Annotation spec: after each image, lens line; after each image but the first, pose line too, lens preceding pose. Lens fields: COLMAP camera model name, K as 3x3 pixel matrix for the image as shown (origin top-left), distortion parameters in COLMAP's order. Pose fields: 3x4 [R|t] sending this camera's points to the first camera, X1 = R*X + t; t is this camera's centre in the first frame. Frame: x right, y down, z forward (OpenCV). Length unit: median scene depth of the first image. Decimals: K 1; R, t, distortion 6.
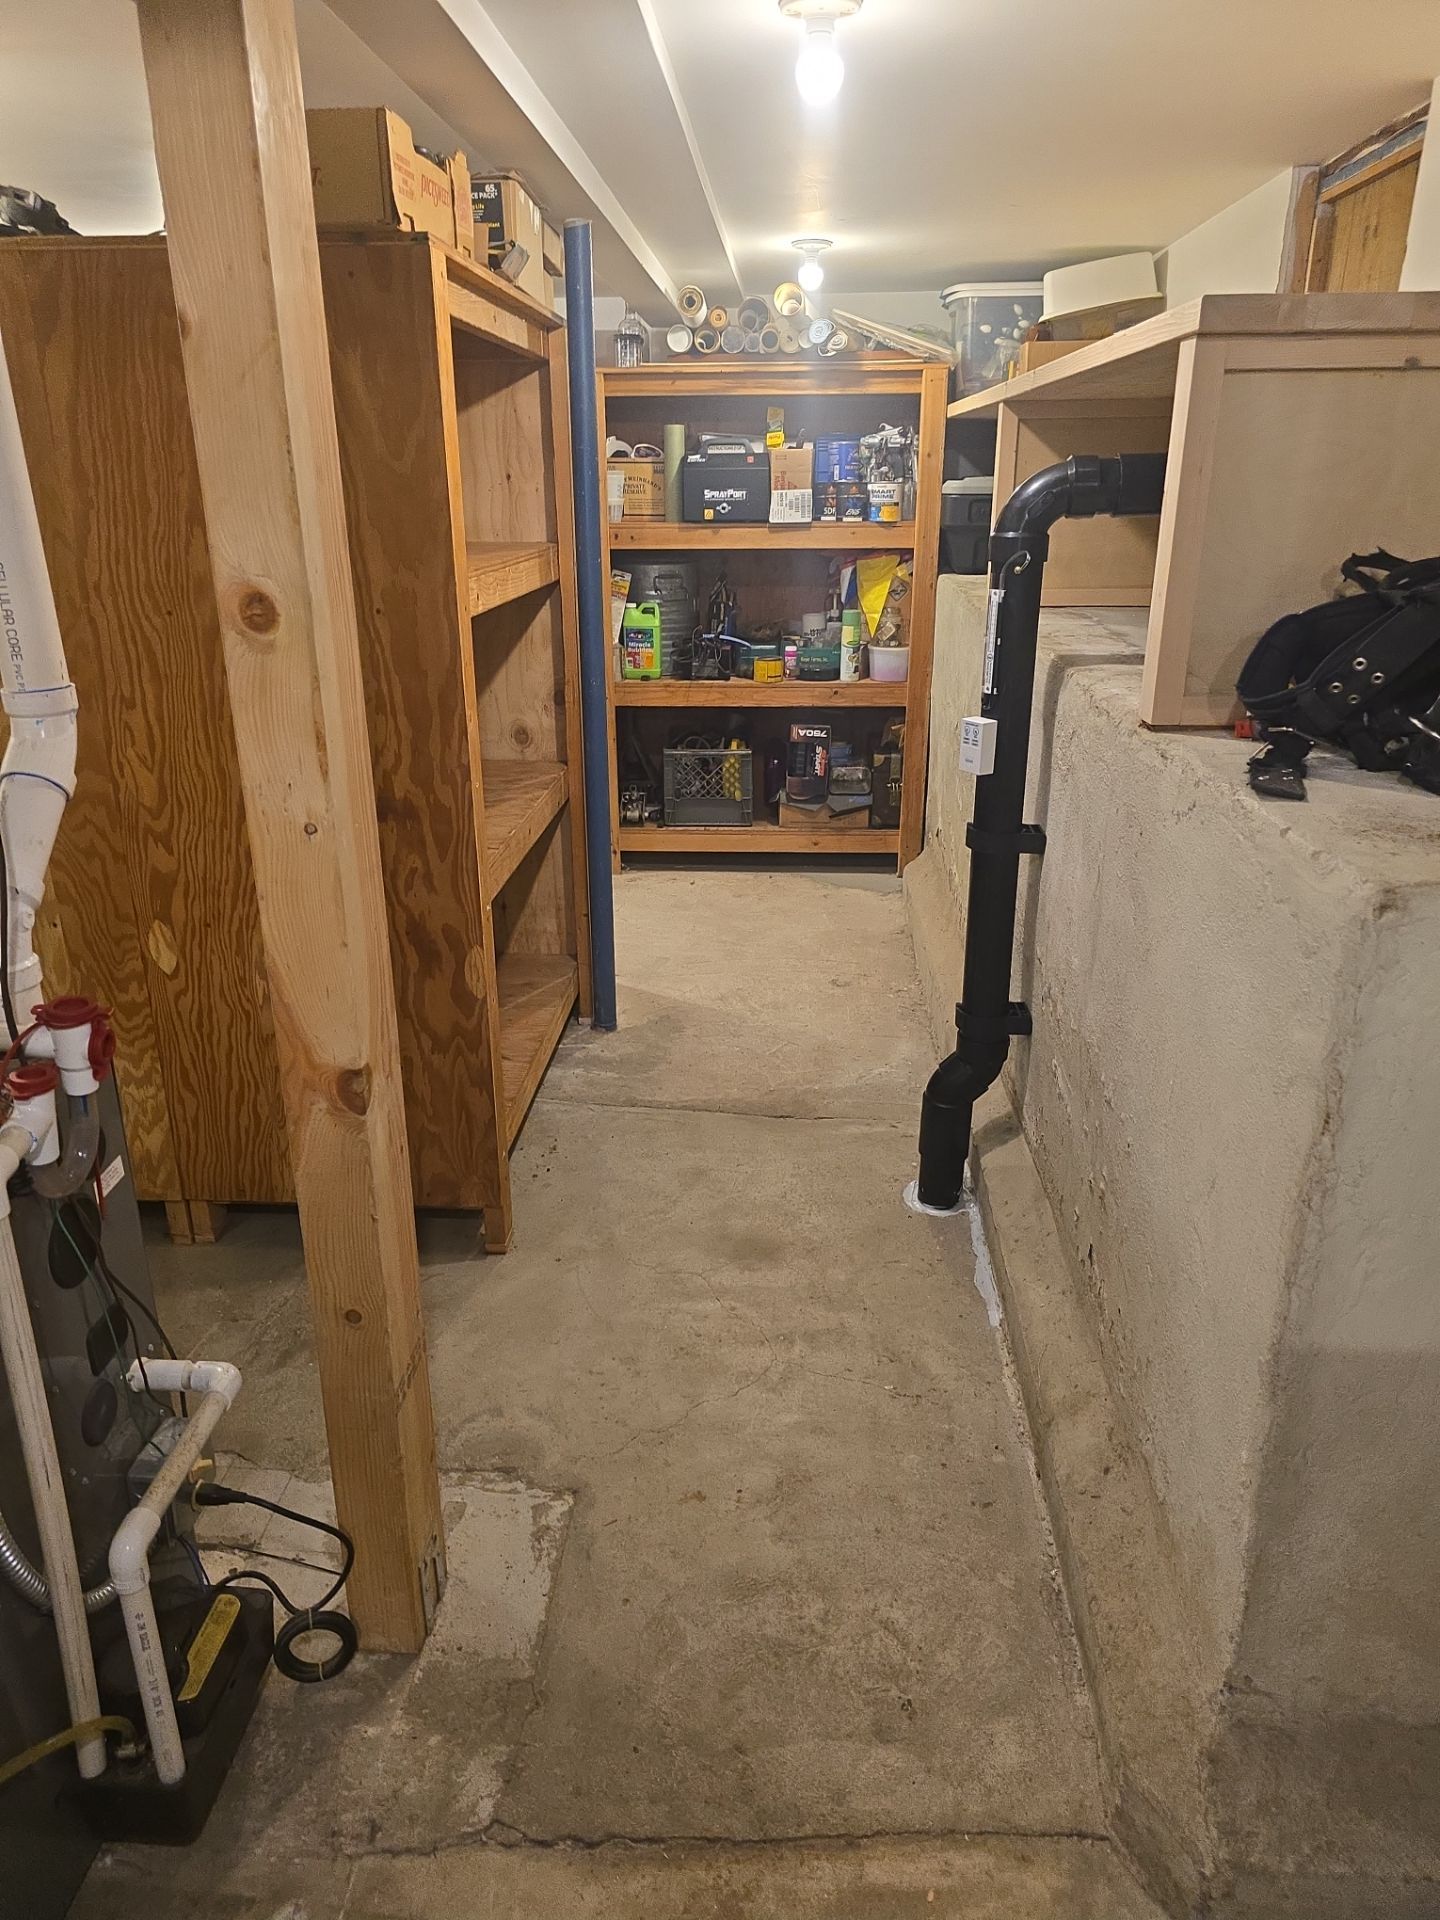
lens RADIAL K [[1310.9, 0, 720.0], [0, 1310.9, 960.0], [0, 0, 1]] dist [0.008459, 0.002446]
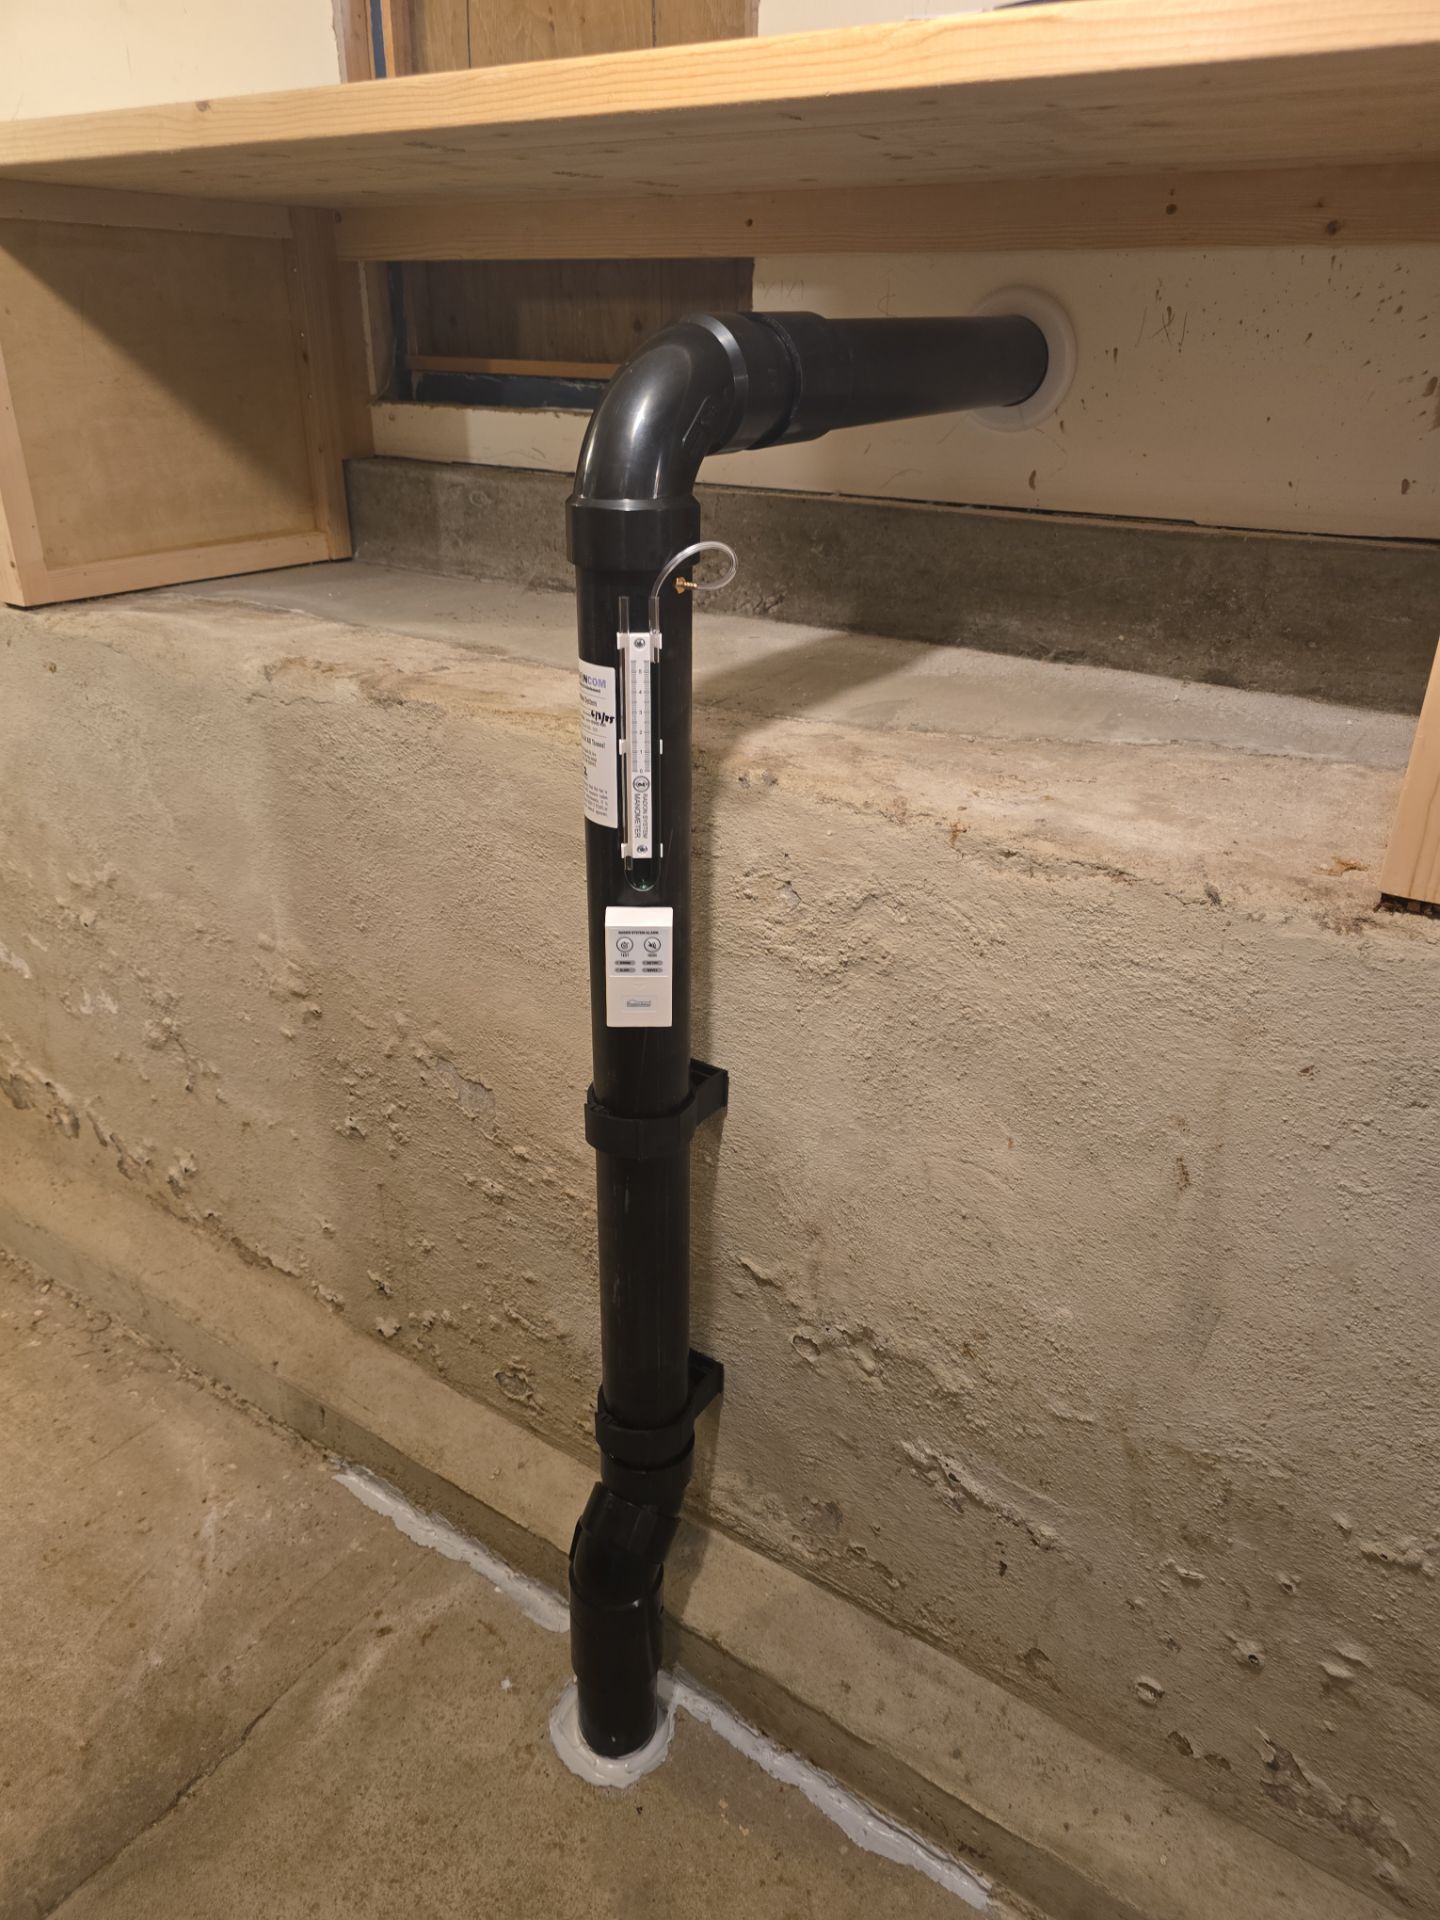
lens RADIAL K [[1310.9, 0, 720.0], [0, 1310.9, 960.0], [0, 0, 1]] dist [0.008459, 0.002446]
pose [[0.506352, -0.361116, 0.783073, -0.160070], [0.284980, 0.927146, 0.243282, -0.296443], [-0.813876, 0.099974, 0.572373, 0.783297]]
